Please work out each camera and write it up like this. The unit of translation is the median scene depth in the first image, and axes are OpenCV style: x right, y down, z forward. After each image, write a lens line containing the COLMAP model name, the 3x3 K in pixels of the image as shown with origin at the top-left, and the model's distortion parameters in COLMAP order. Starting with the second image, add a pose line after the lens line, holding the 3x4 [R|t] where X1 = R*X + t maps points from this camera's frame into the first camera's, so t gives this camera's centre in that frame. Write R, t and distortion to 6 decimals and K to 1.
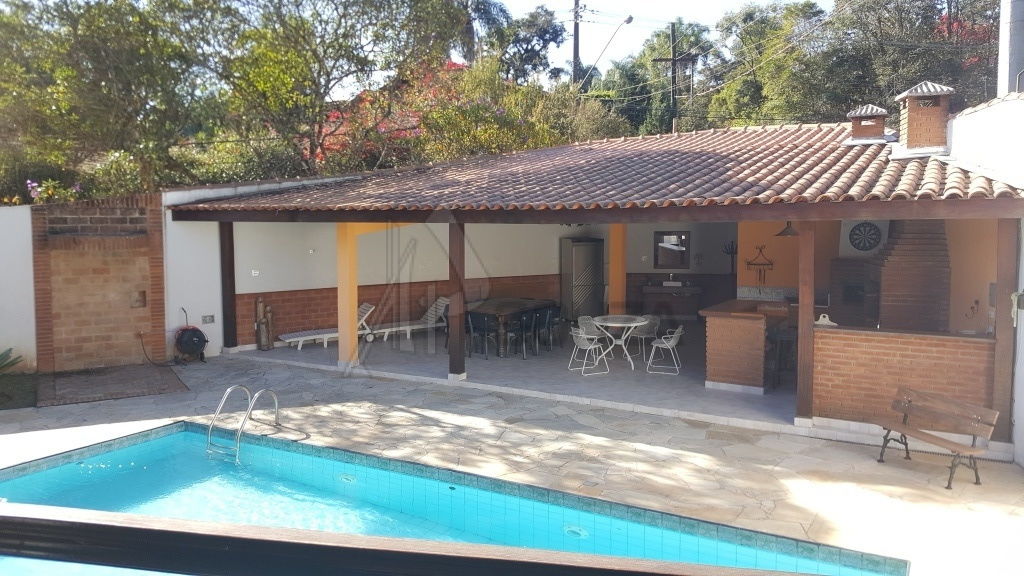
lens RADIAL K [[774.0, 0, 511.4], [0, 774.0, 280.0], [0, 0, 1]] dist [0.093036, -0.140191]
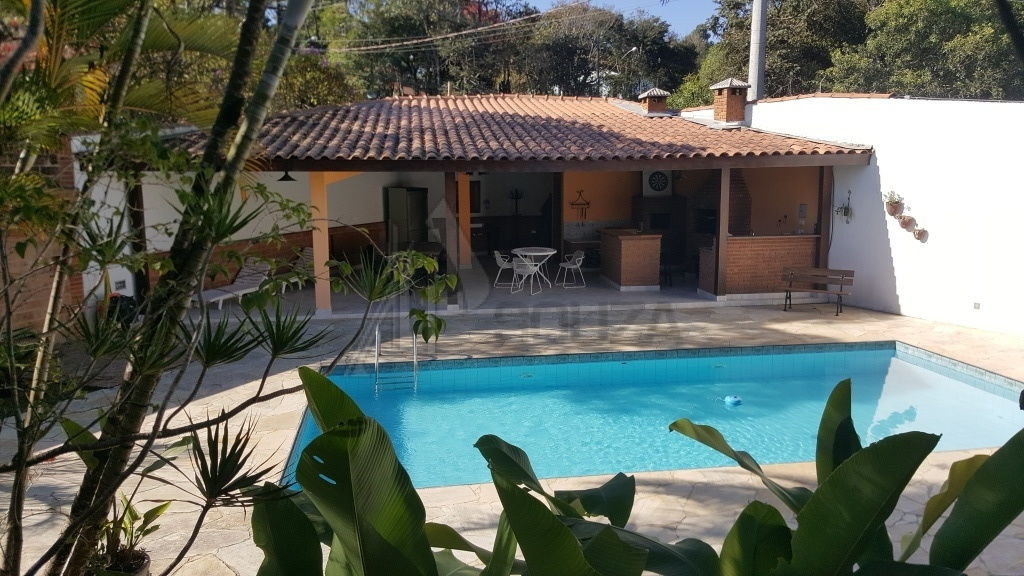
lens RADIAL K [[774.0, 0, 516.6], [0, 774.0, 295.8], [0, 0, 1]] dist [0.093036, -0.140191]
pose [[0.766193, -0.103715, 0.634185, -0.681397], [0.056104, 0.993918, 0.094764, 0.004335], [-0.640156, -0.037027, 0.767352, 0.051544]]
